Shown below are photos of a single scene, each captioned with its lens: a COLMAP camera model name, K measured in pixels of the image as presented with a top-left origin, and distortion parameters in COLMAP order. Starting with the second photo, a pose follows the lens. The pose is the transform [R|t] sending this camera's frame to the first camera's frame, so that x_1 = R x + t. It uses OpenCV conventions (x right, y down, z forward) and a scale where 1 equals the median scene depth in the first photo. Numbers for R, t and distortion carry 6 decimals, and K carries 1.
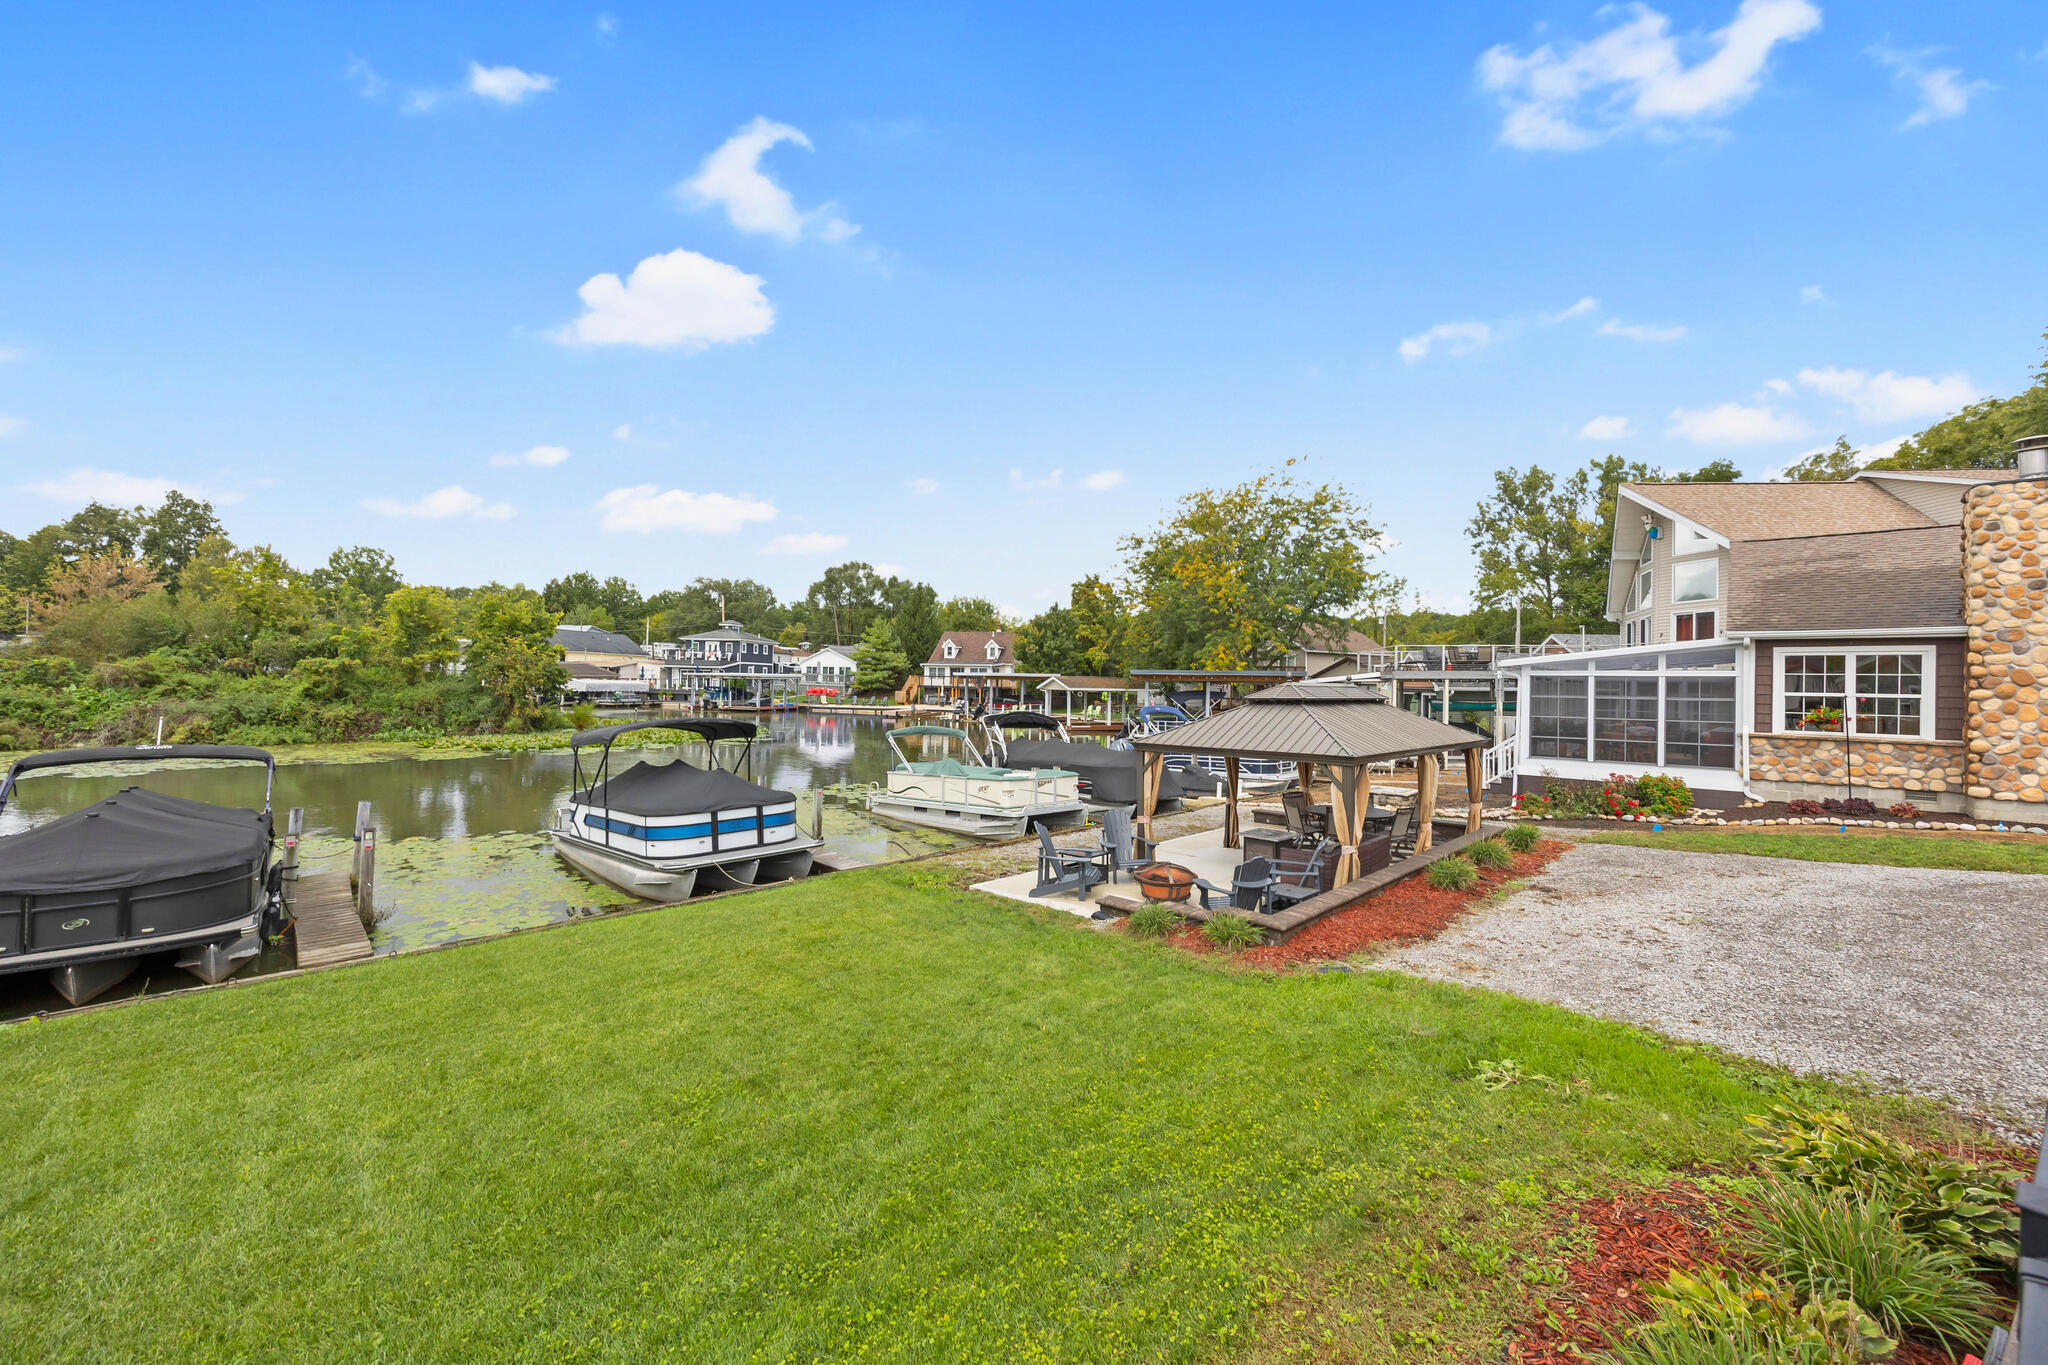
lens RADIAL K [[780.9, 0, 1021.4], [0, 780.9, 676.7], [0, 0, 1]] dist [-0.004812, 0.000188]
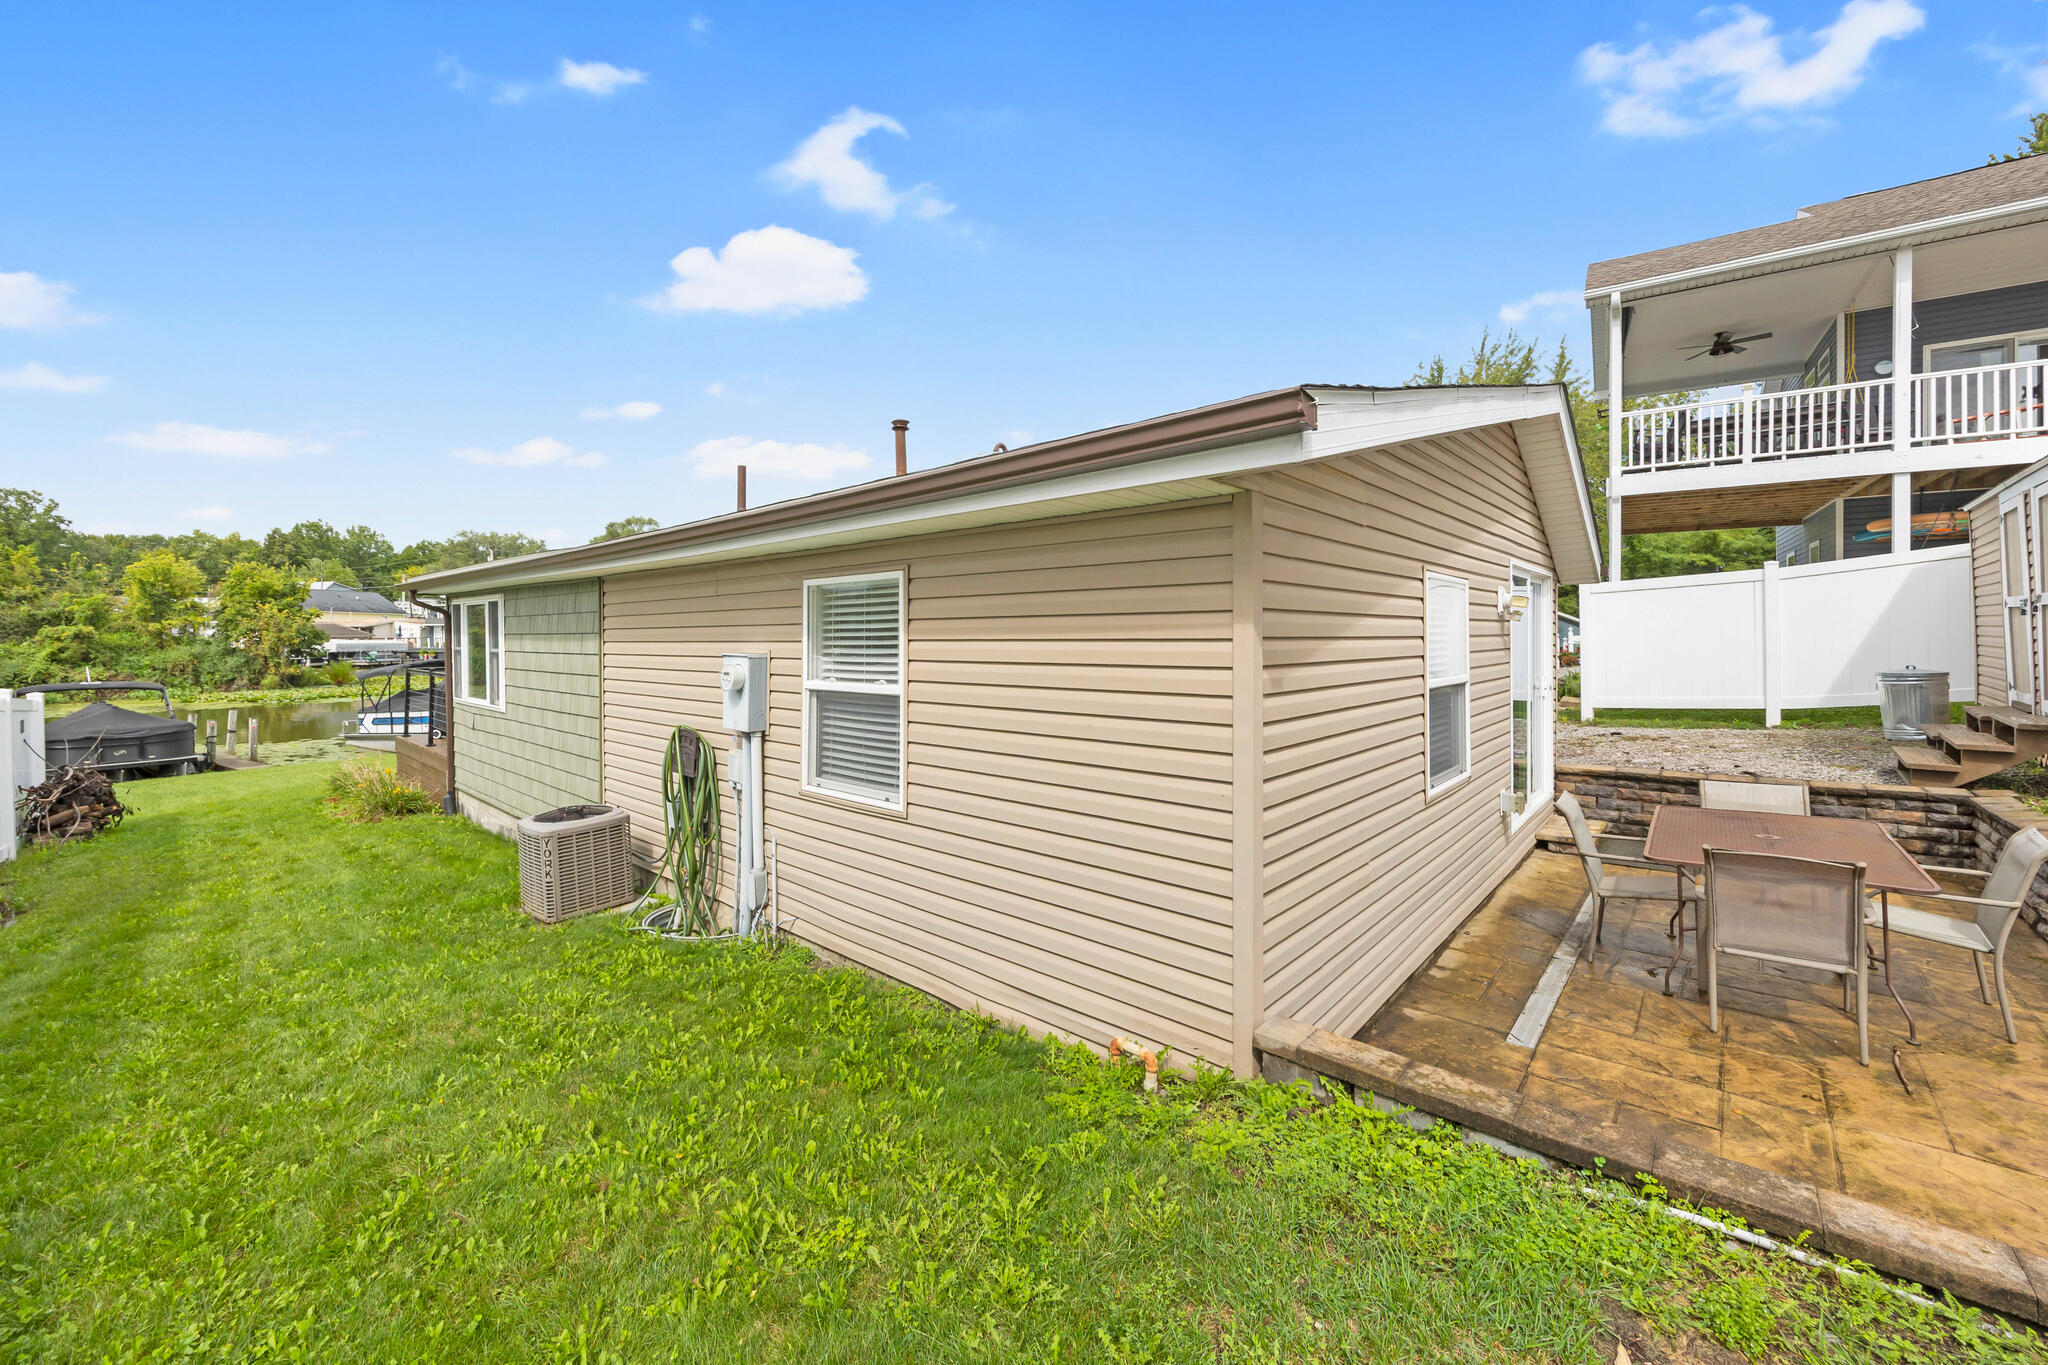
lens RADIAL K [[798.8, 0, 1030.9], [0, 798.8, 646.9], [0, 0, 1]] dist [0.000291, 0.000139]
pose [[0.976070, -0.025072, 0.216005, 0.402798], [0.019121, 0.999379, 0.029596, -0.003549], [-0.216613, -0.024758, 0.975944, -0.862378]]
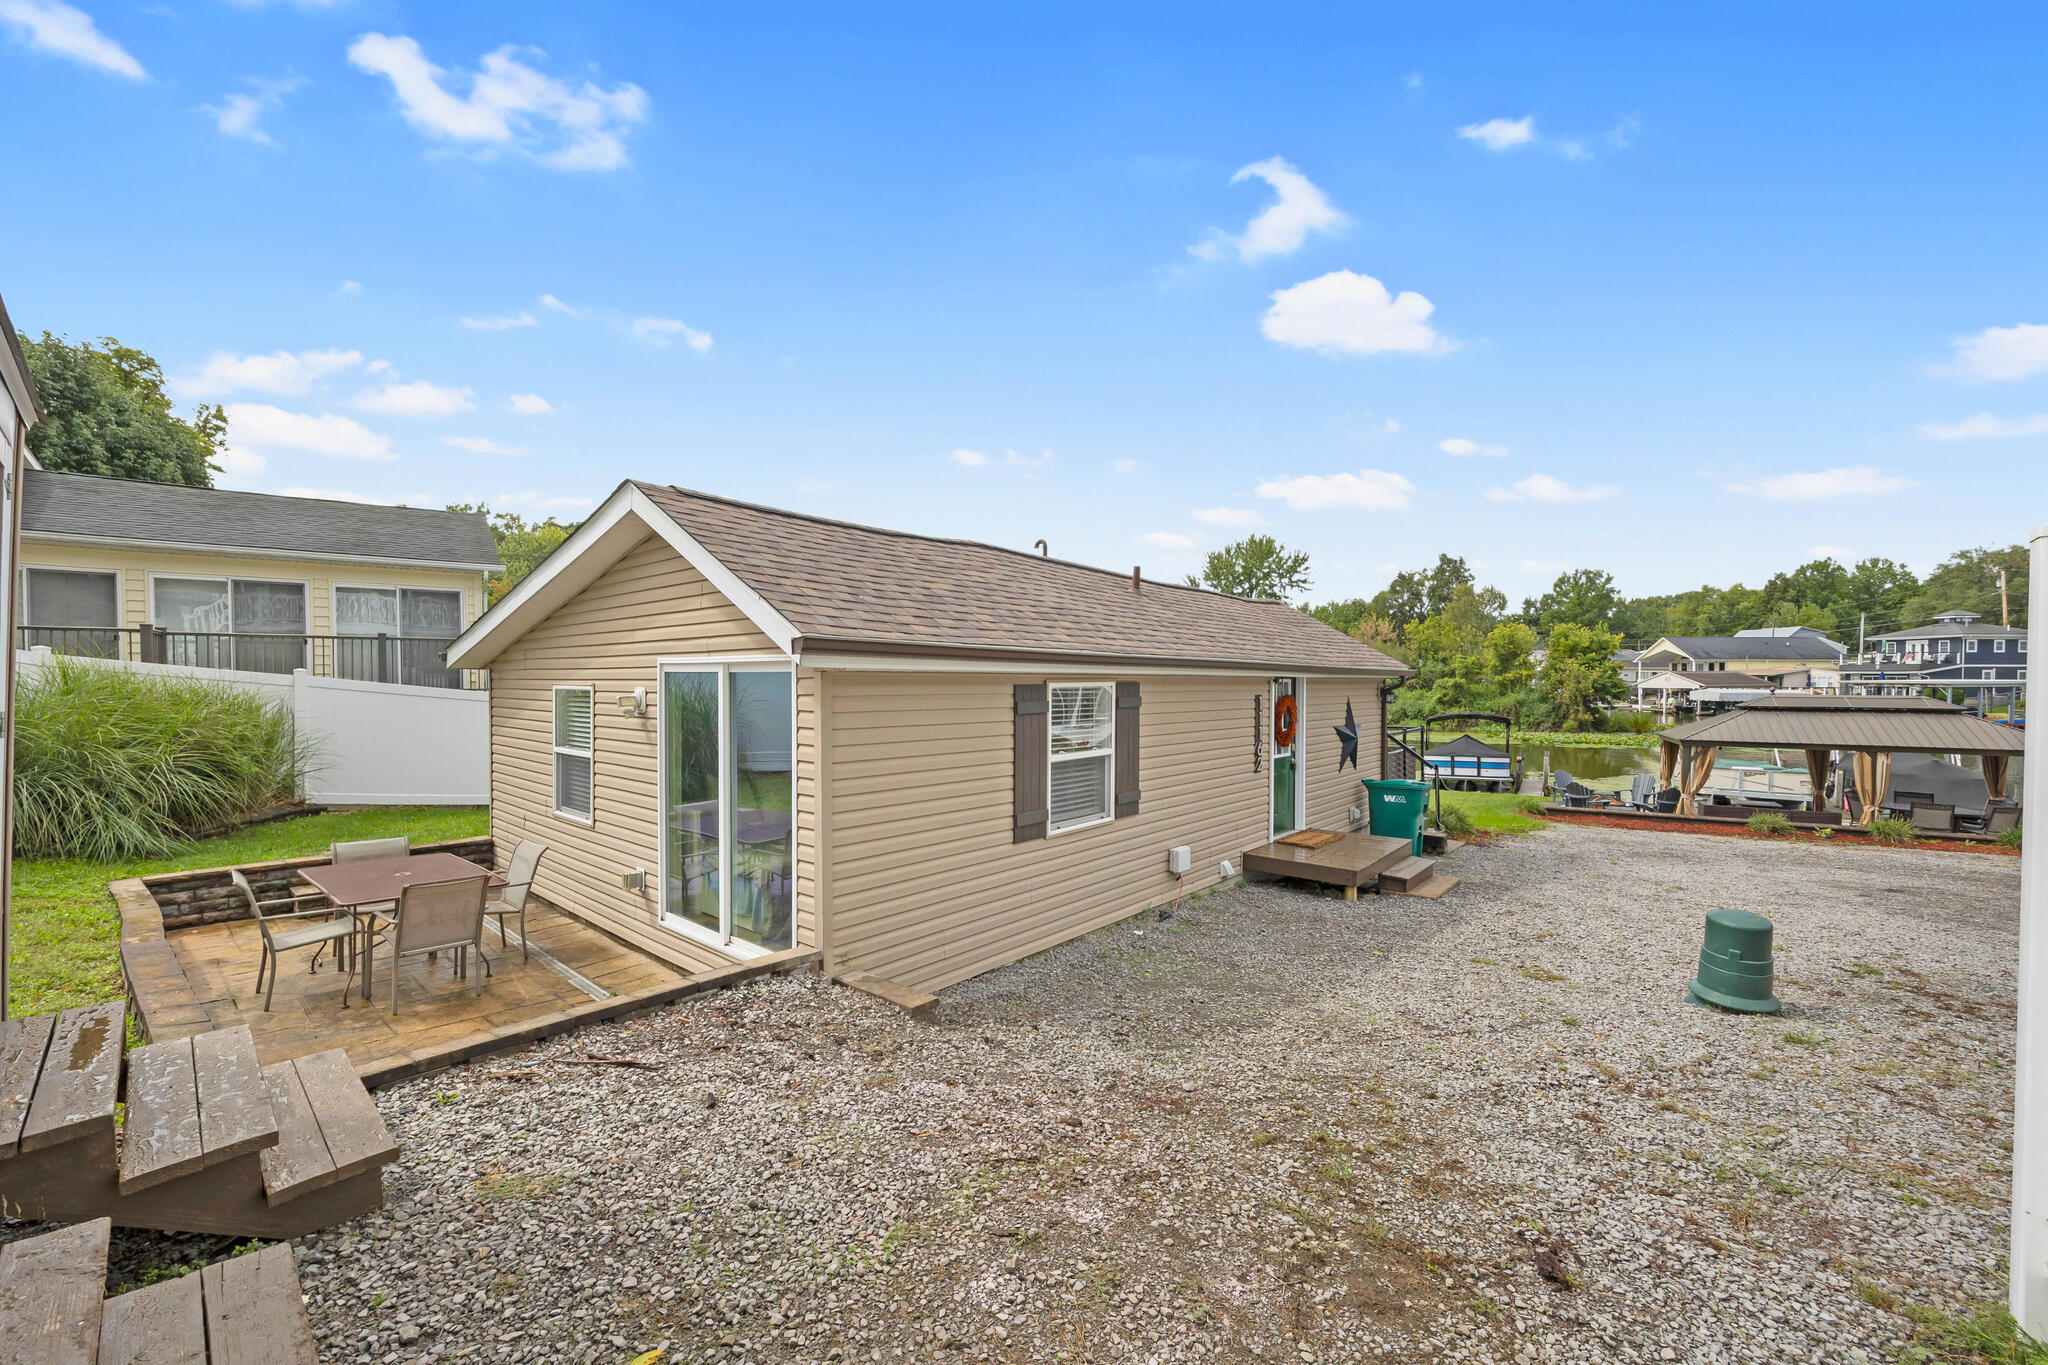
lens RADIAL K [[809.0, 0, 1022.1], [0, 809.0, 693.8], [0, 0, 1]] dist [-0.000096, -0.000406]
pose [[0.228110, -0.001487, -0.973634, 1.102930], [0.011964, 0.999928, 0.001276, -0.011161], [0.973562, -0.011939, 0.228111, -0.478688]]
